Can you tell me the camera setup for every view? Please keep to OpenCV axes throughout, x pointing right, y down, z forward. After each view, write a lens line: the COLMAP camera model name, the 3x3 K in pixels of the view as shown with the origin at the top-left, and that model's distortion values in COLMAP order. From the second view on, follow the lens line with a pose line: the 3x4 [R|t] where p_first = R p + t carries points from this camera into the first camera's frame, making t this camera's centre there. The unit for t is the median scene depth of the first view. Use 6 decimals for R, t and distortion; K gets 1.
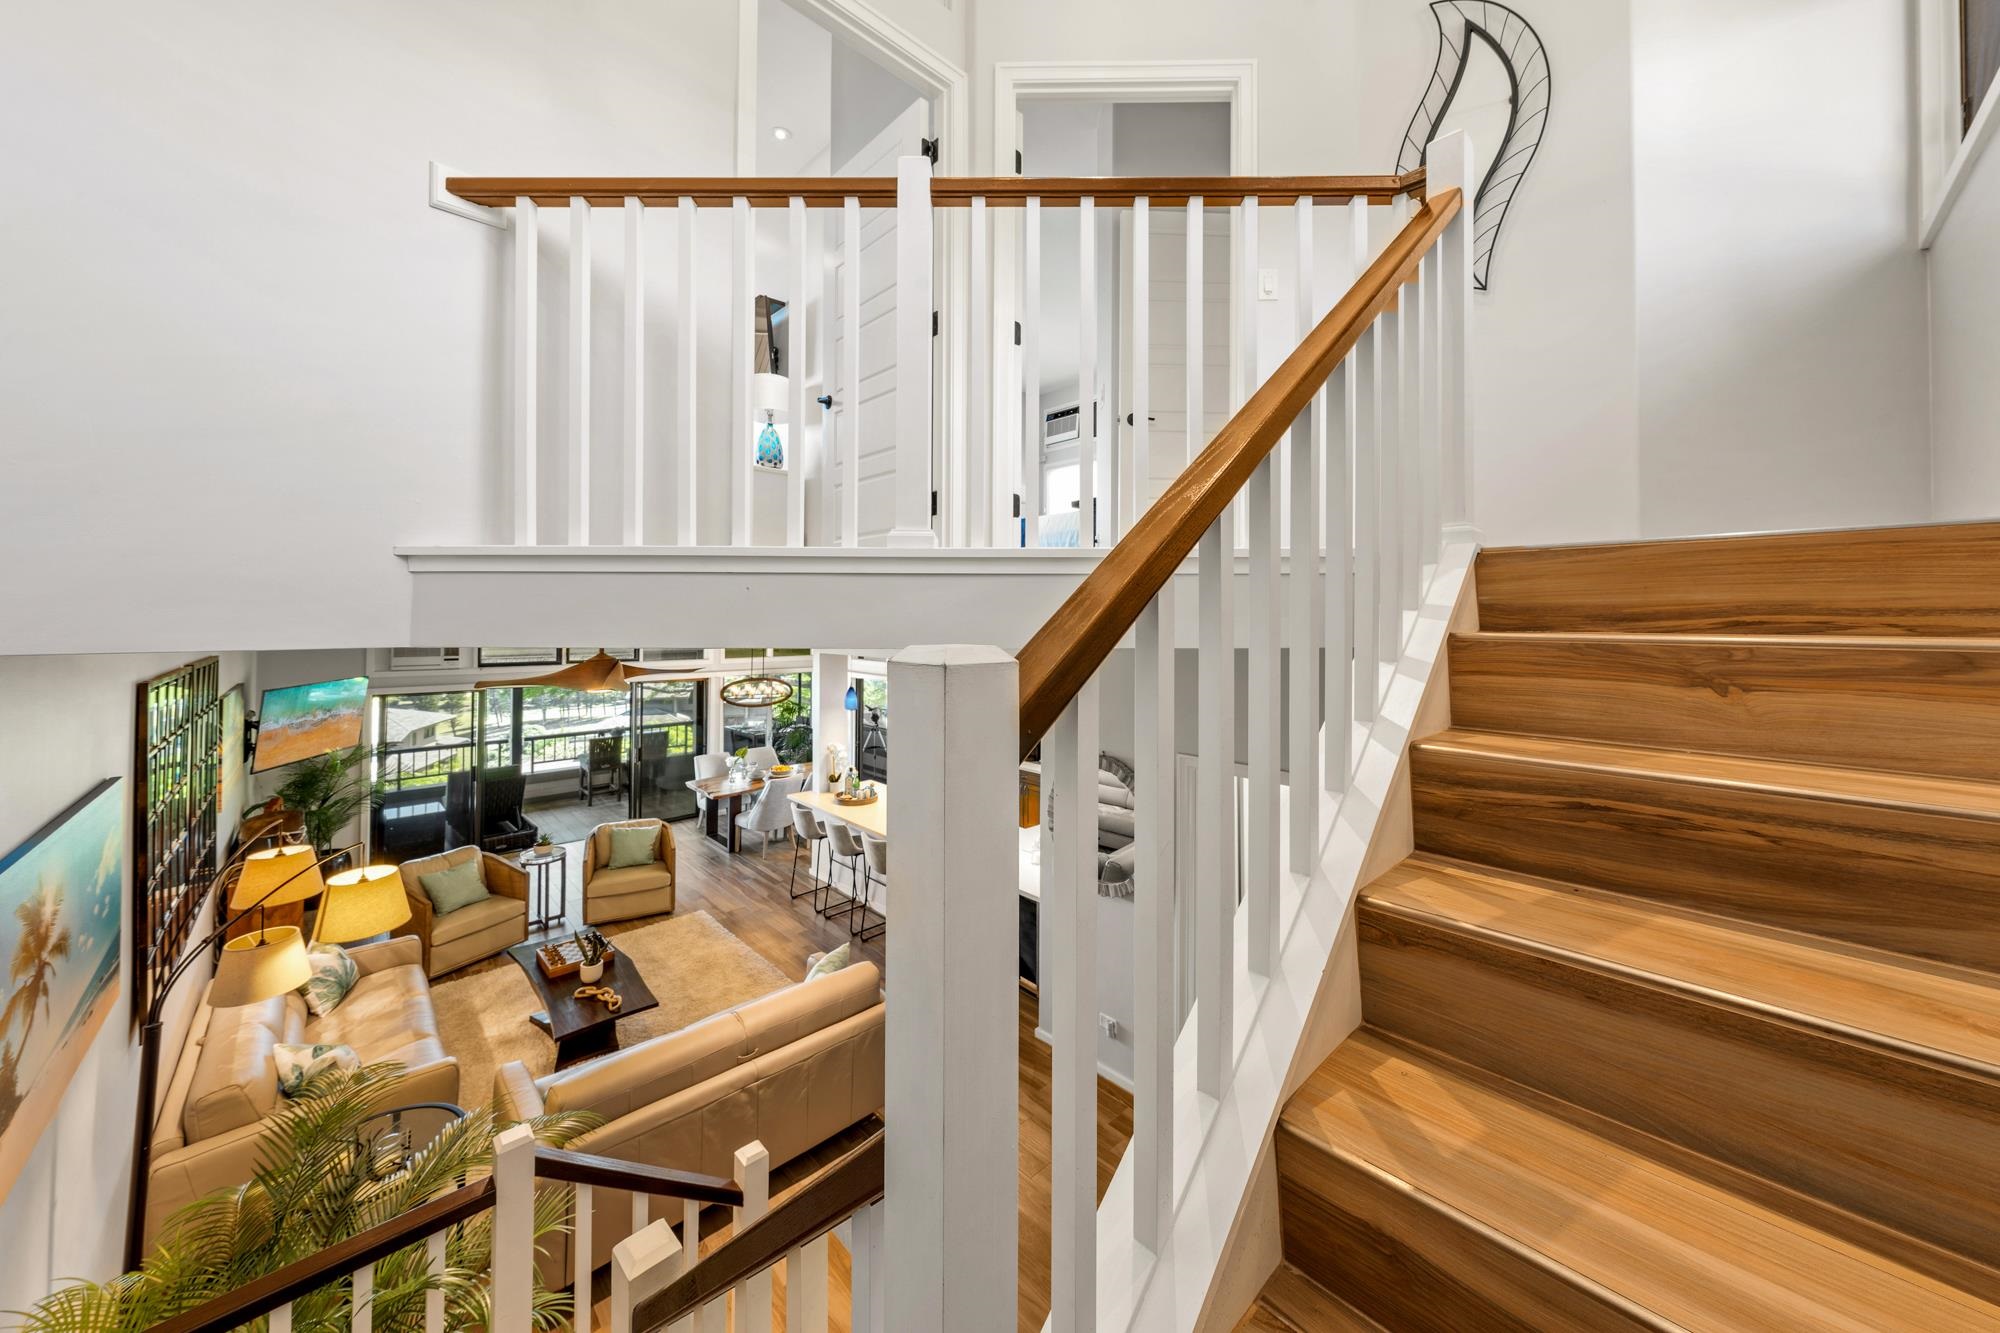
lens RADIAL K [[704.4, 0, 1008.9], [0, 704.4, 632.7], [0, 0, 1]] dist [0.000444, 0.000015]
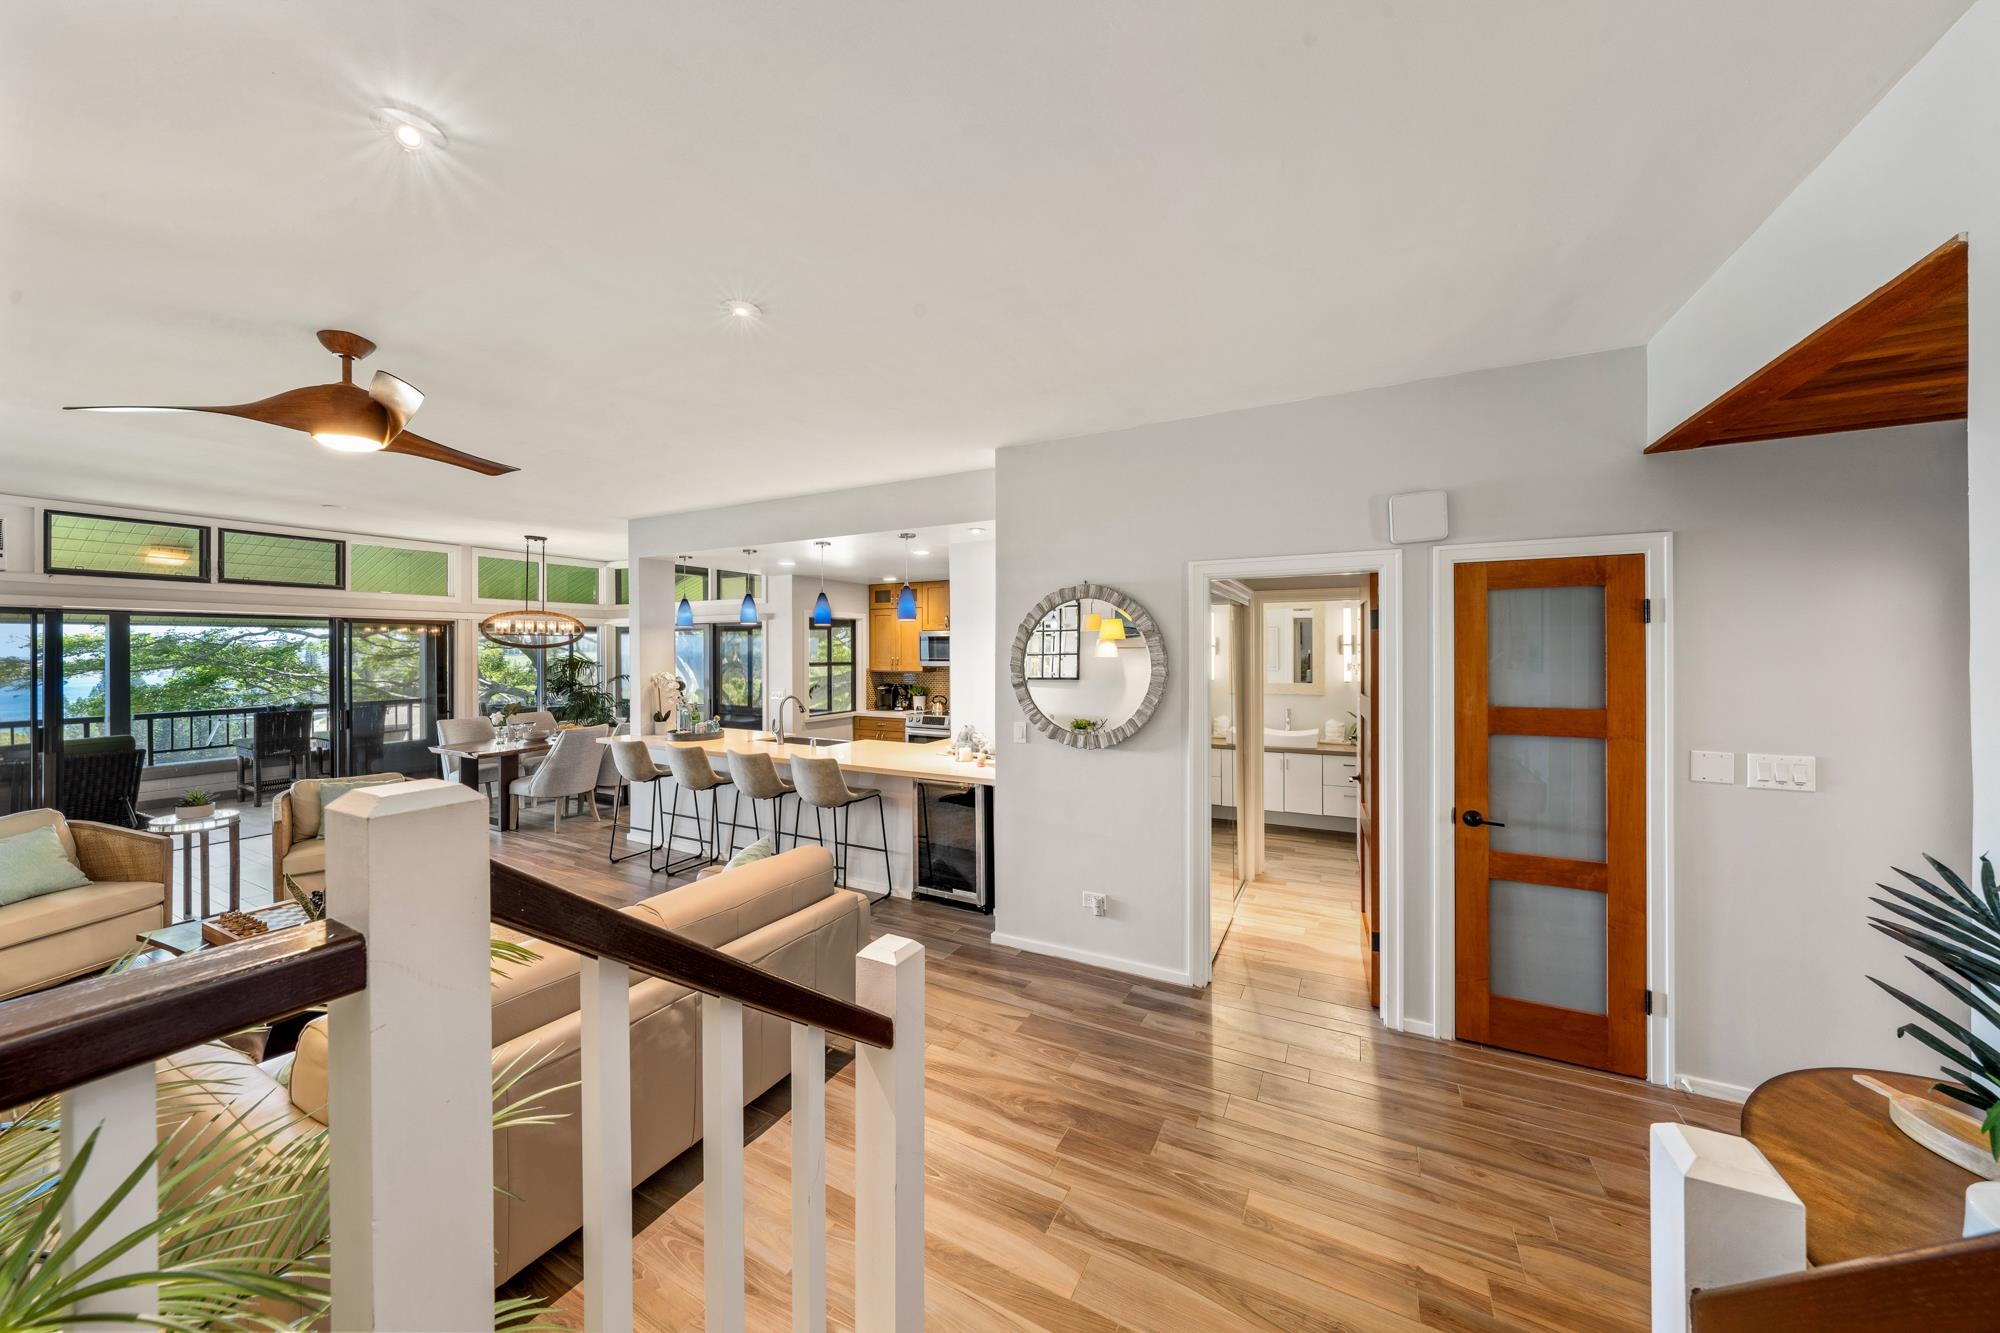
lens RADIAL K [[688.7, 0, 1000.0], [0, 688.7, 666.5], [0, 0, 1]] dist [-0.001405, 0.000010]
pose [[0.951160, -0.015169, 0.308325, -0.139664], [0.012921, 0.999873, 0.009330, 0.168560], [-0.308427, -0.004891, 0.951235, 0.158944]]
